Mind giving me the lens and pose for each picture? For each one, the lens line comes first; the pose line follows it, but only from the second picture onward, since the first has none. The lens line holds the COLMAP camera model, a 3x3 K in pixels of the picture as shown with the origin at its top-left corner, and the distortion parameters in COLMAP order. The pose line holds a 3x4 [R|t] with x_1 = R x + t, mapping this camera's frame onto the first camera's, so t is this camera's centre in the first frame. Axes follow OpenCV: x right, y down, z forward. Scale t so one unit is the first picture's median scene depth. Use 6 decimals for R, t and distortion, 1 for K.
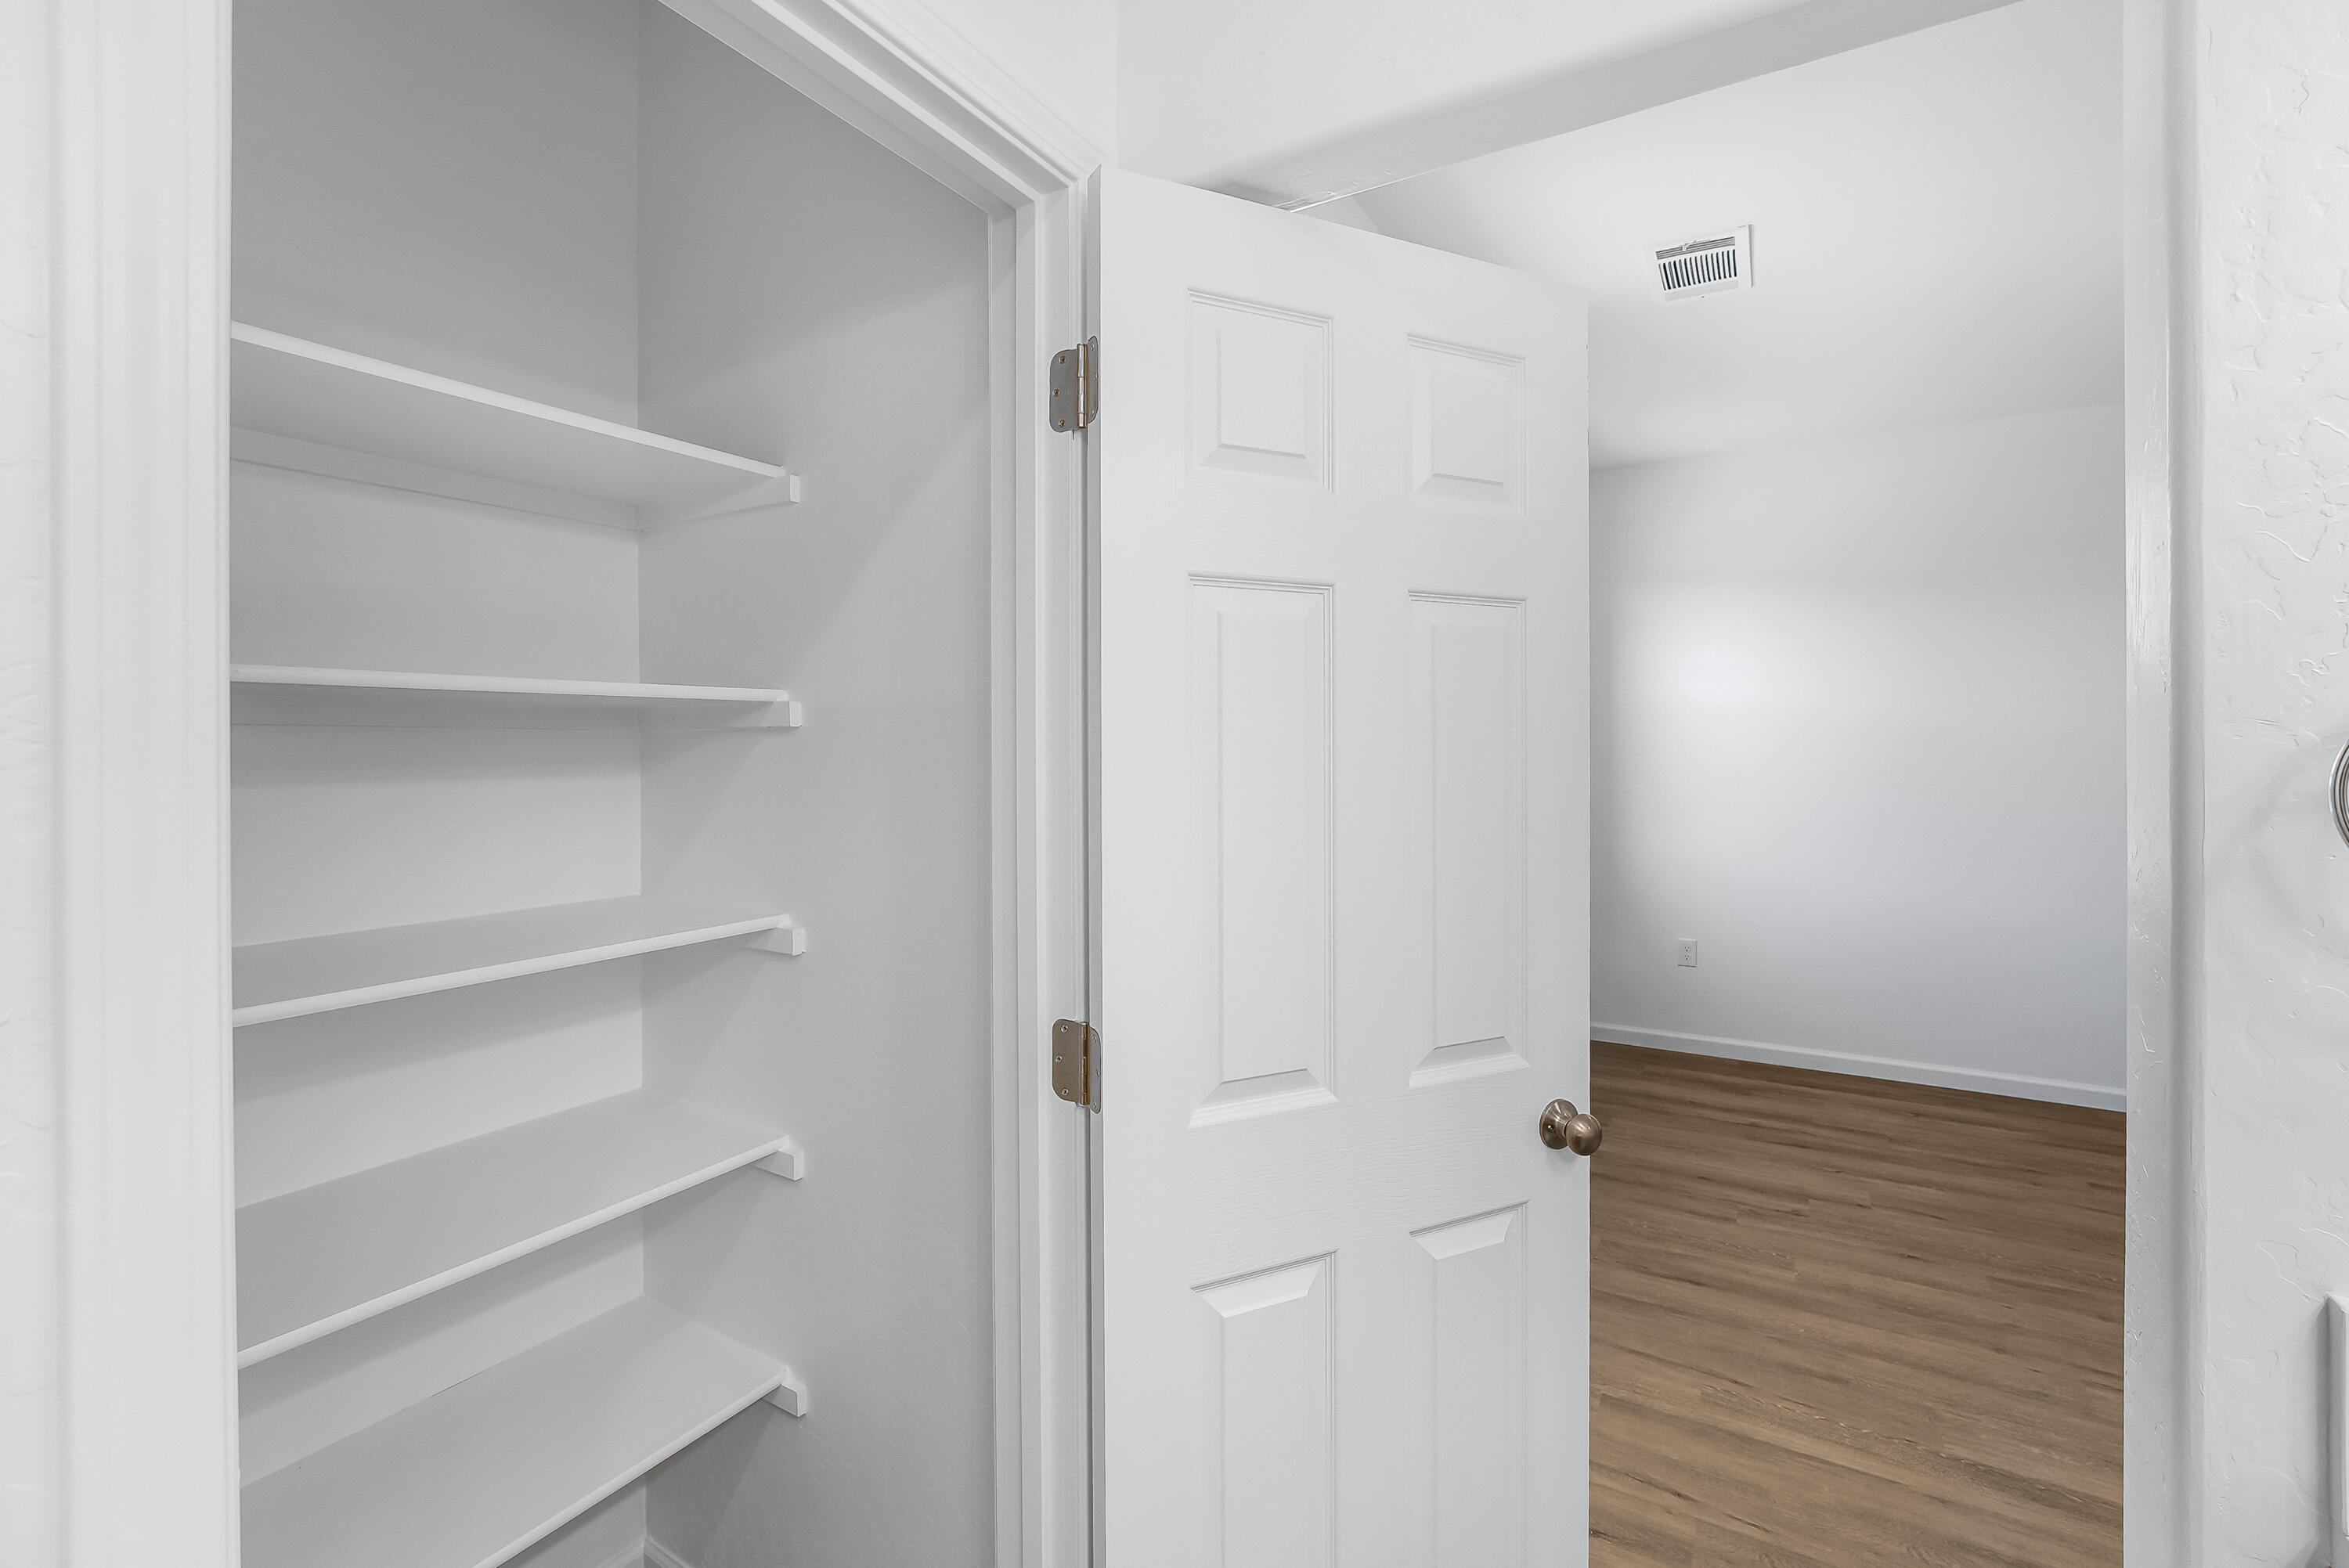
lens RADIAL K [[1025.4, 0, 1177.7], [0, 1025.4, 741.0], [0, 0, 1]] dist [0.000043, 0.000117]
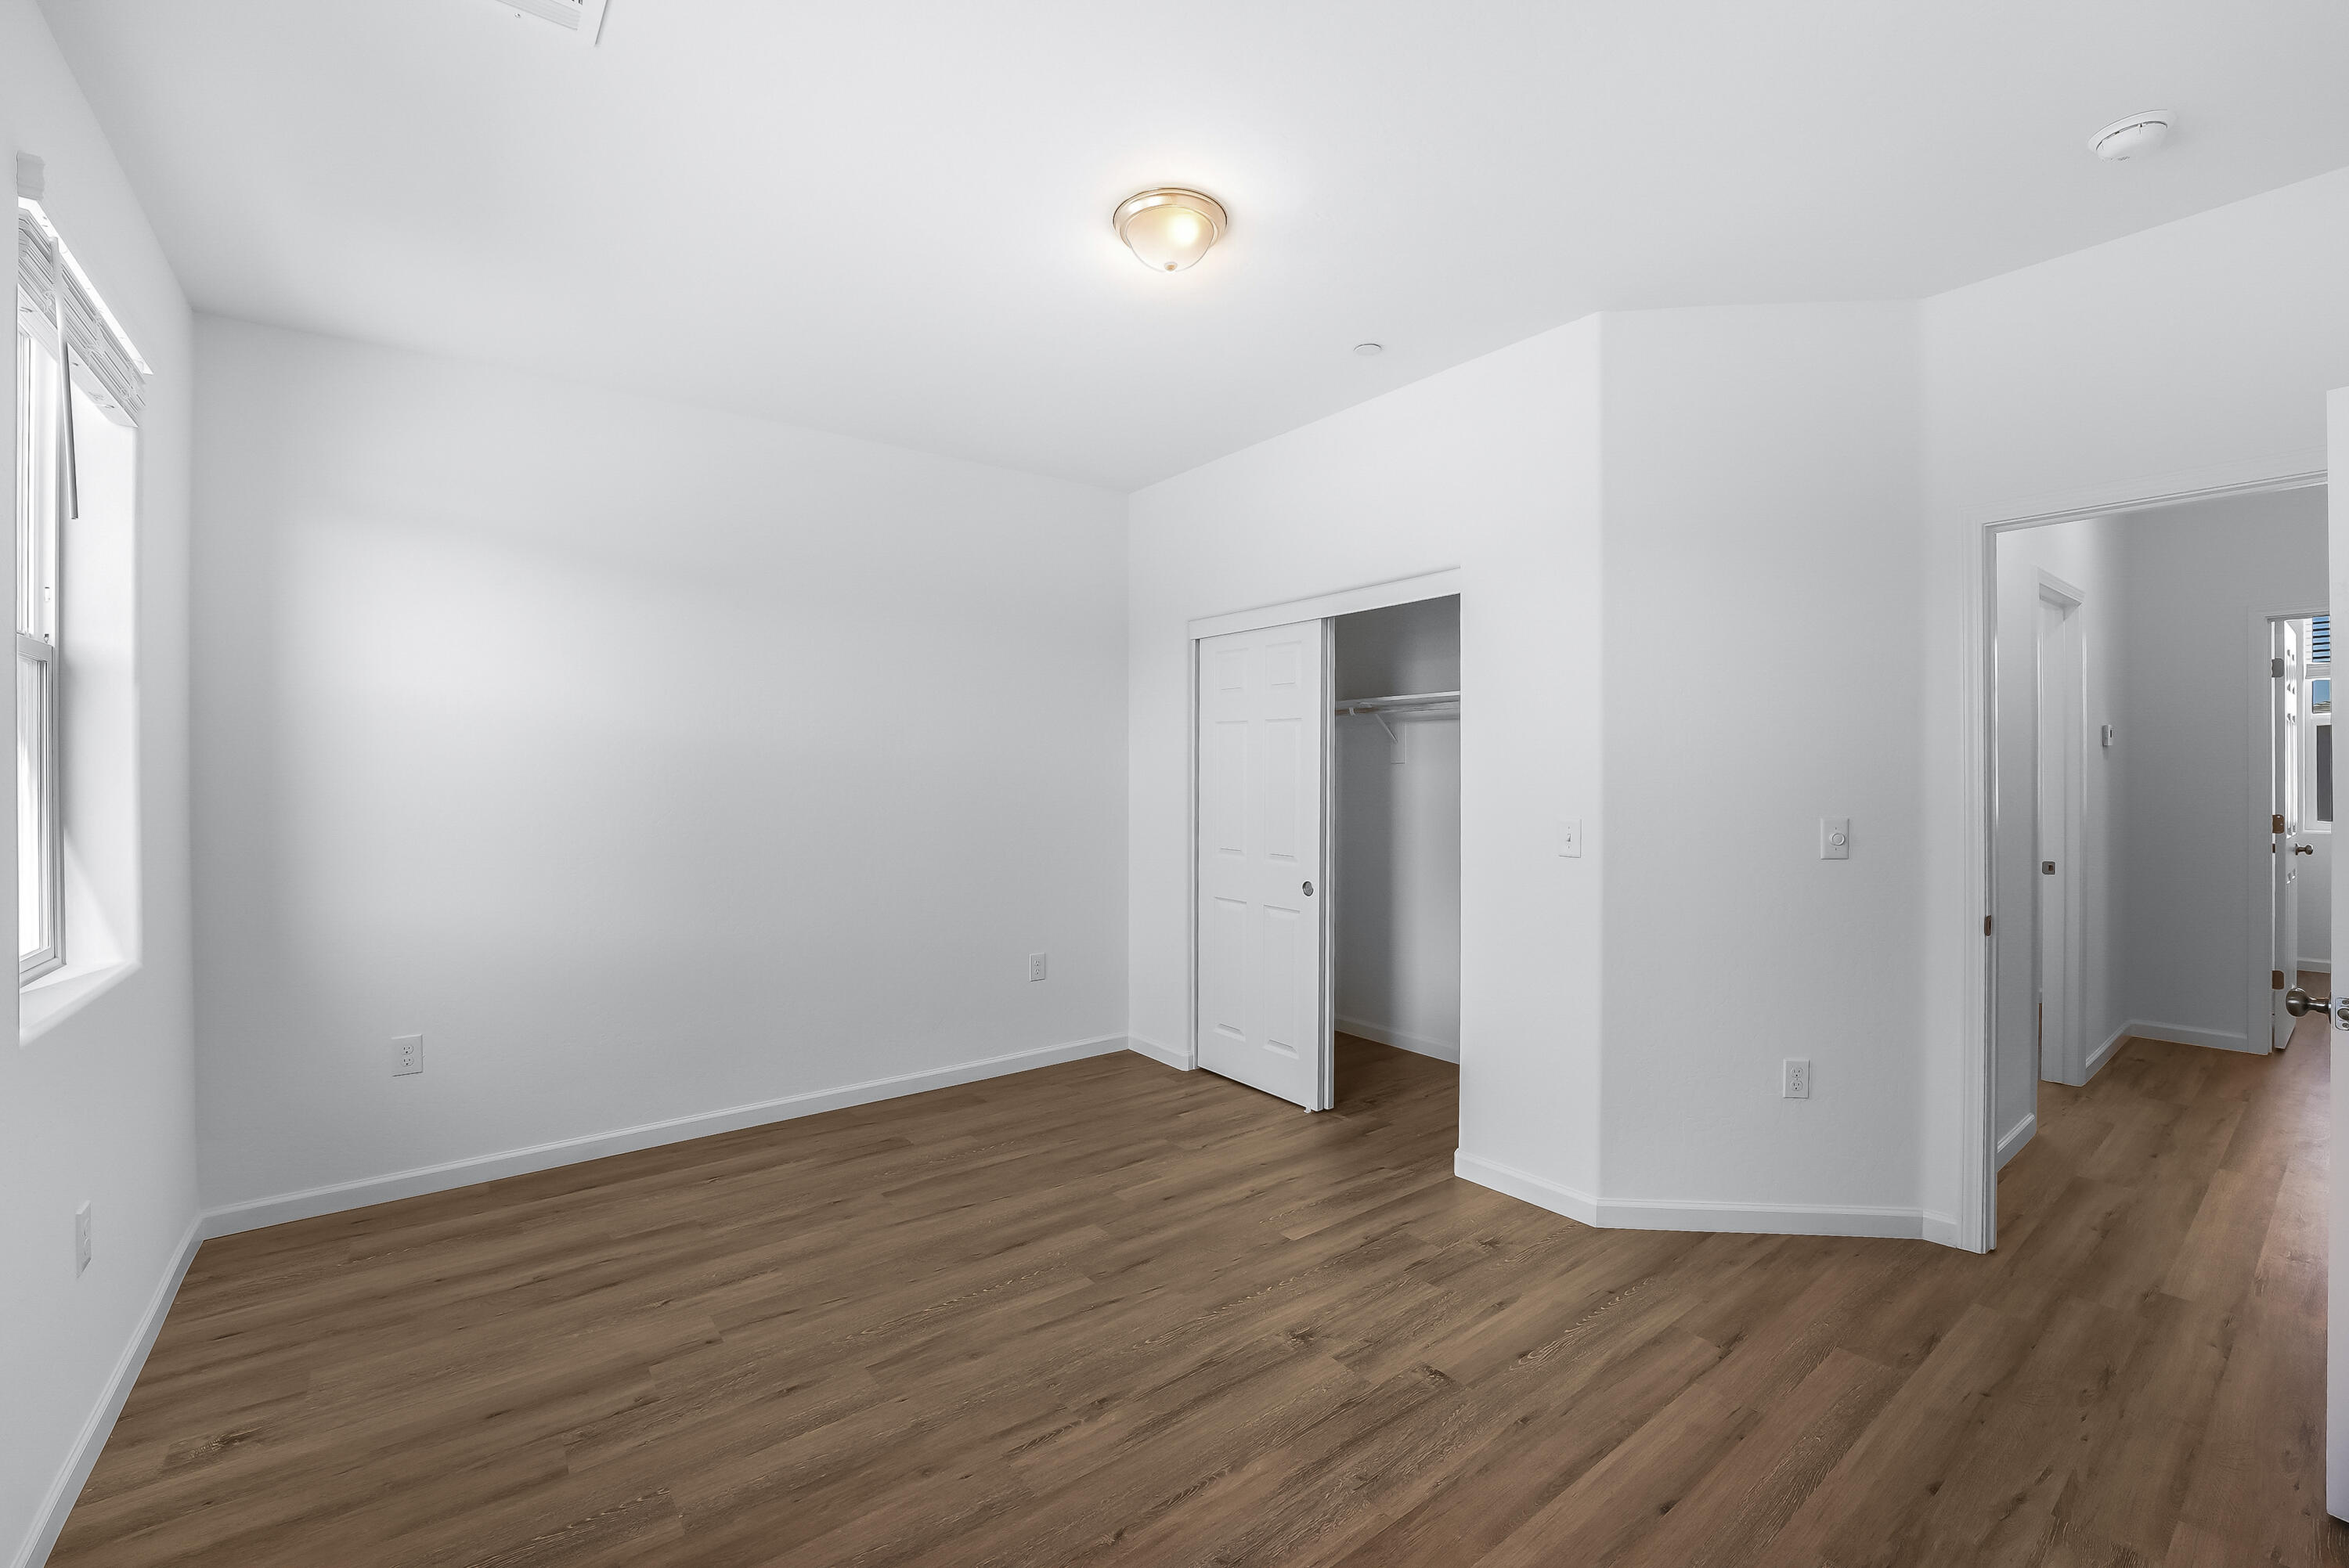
lens RADIAL K [[973.4, 0, 1165.9], [0, 973.4, 780.6], [0, 0, 1]] dist [-0.026364, 0.000415]
pose [[0.368487, -0.002132, 0.929630, 0.118416], [0.001968, 0.999997, 0.001513, 0.028548], [-0.929631, 0.001272, 0.368490, 0.402564]]
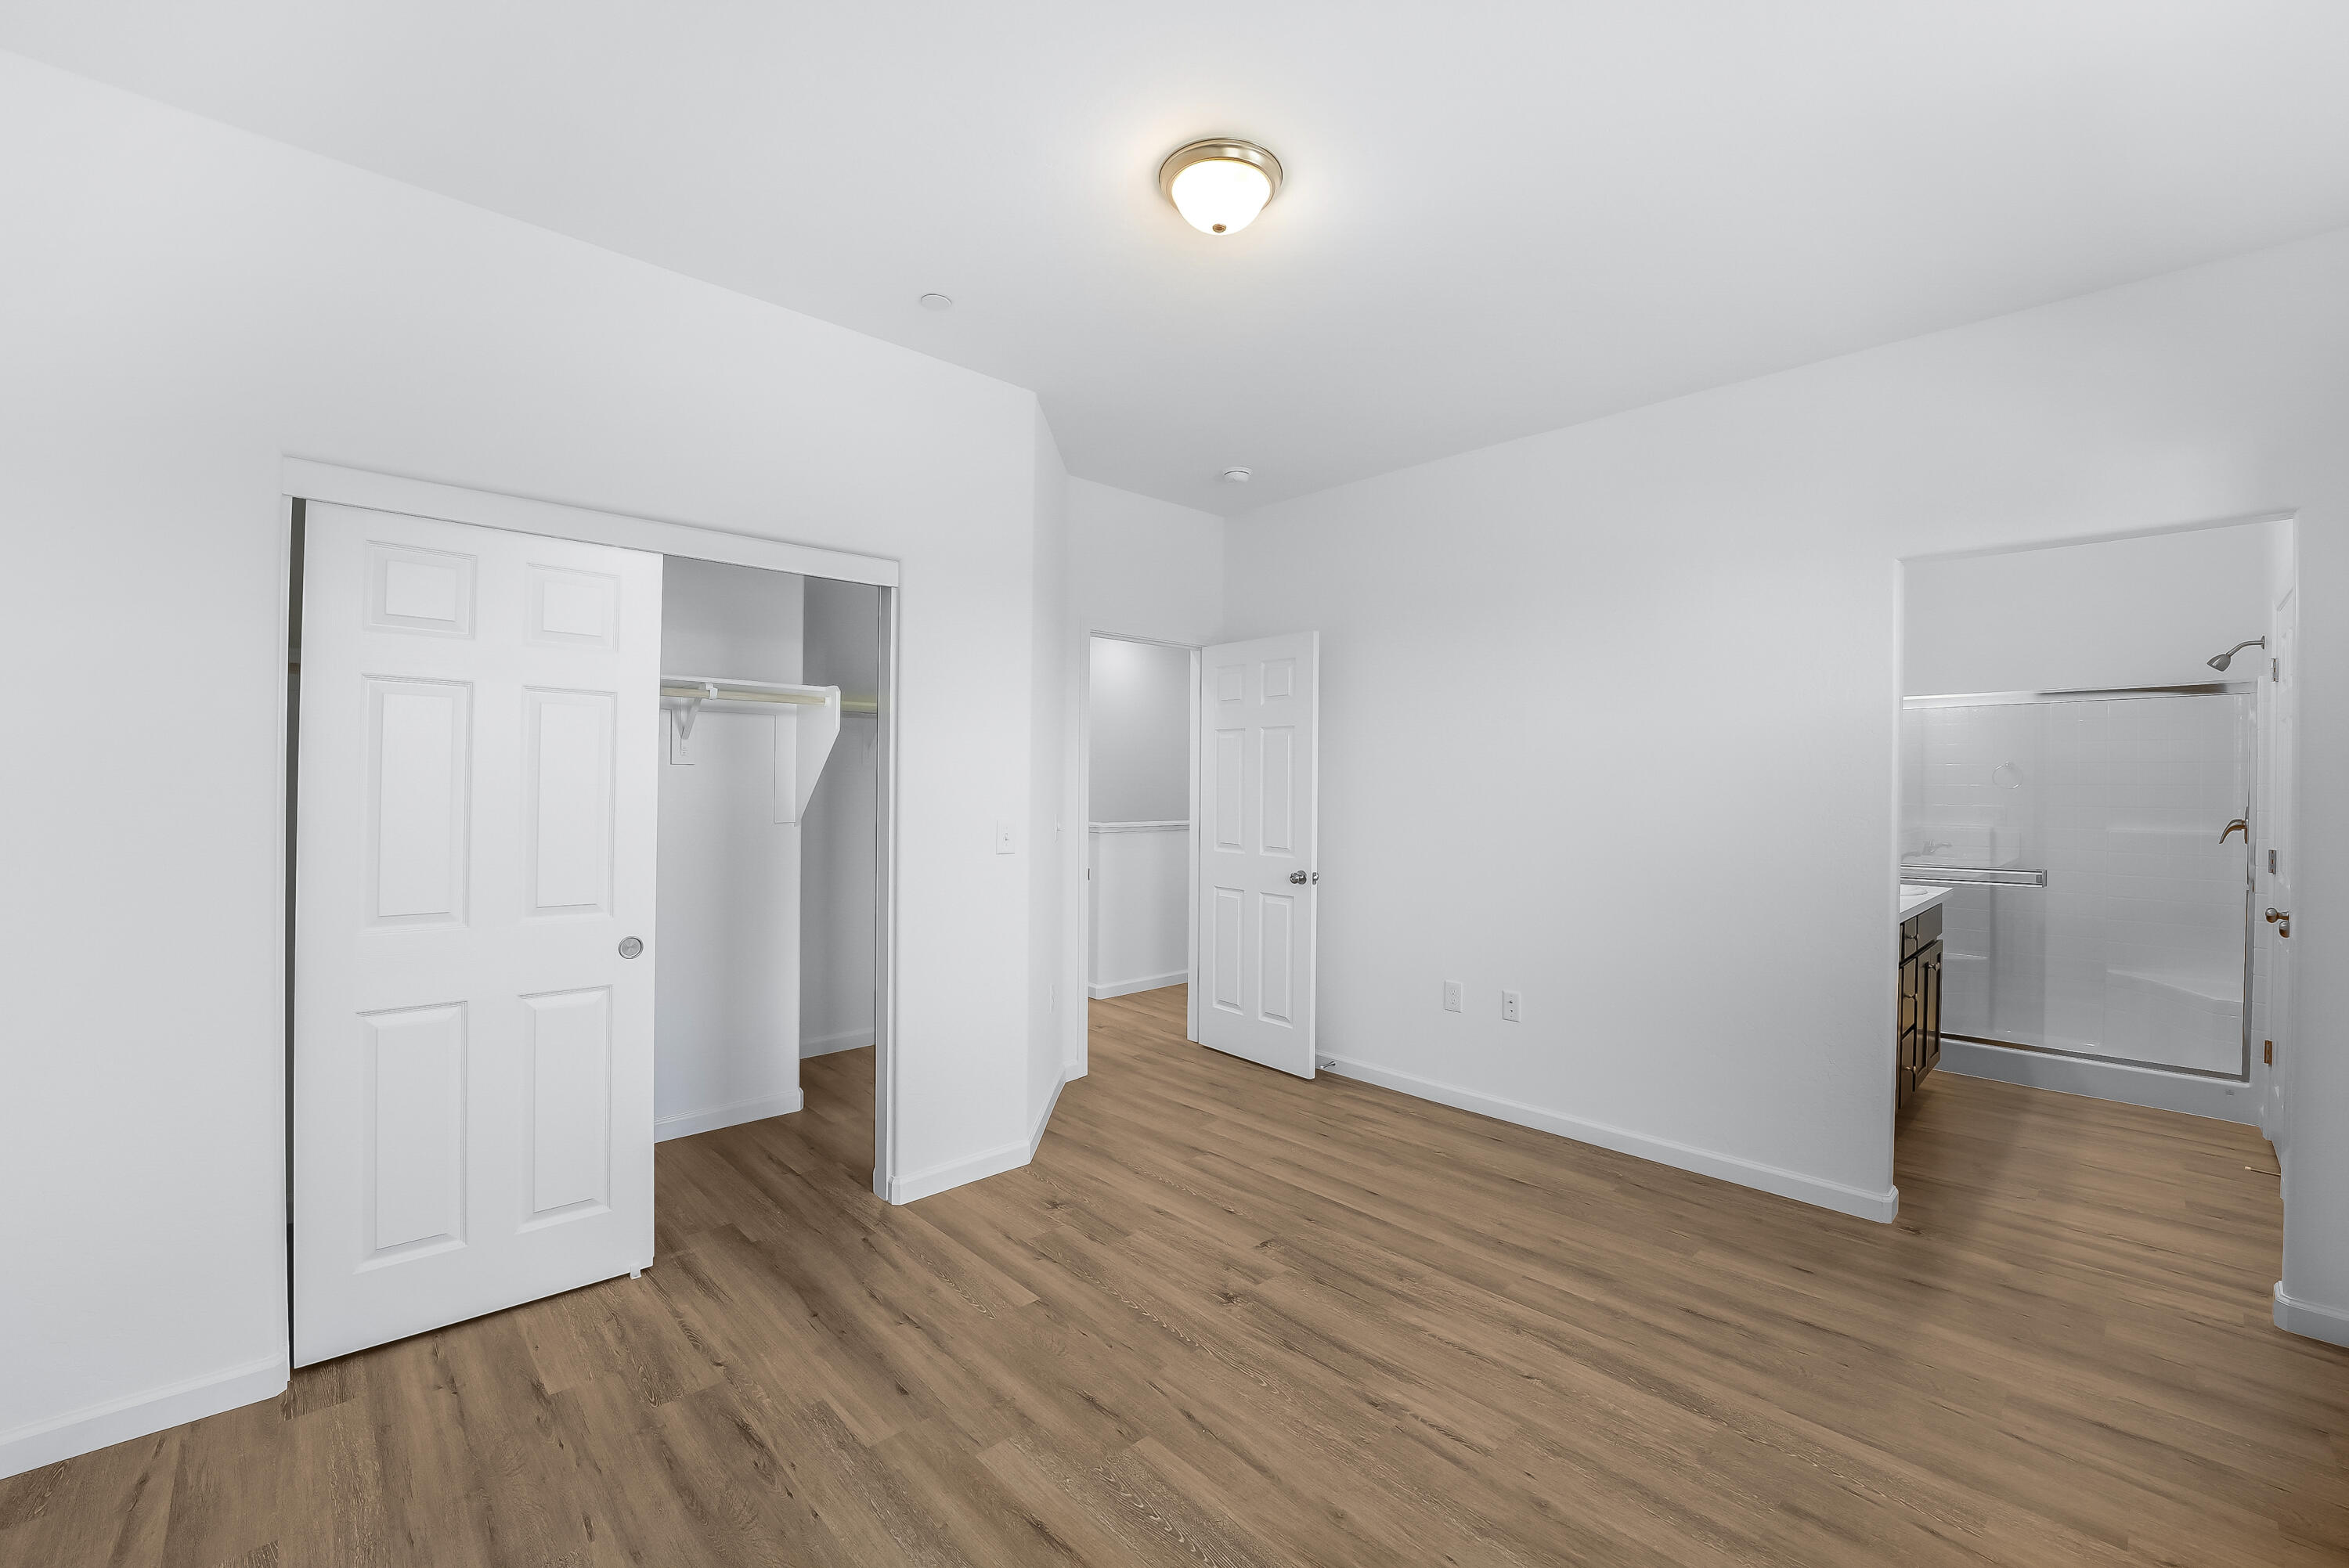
lens RADIAL K [[973.4, 0, 1165.9], [0, 973.4, 780.6], [0, 0, 1]] dist [-0.026364, 0.000415]
pose [[-0.961023, -0.001222, 0.276466, 0.658118], [-0.001367, 0.999999, -0.000332, 0.025008], [-0.276466, -0.000697, -0.961024, 1.343382]]
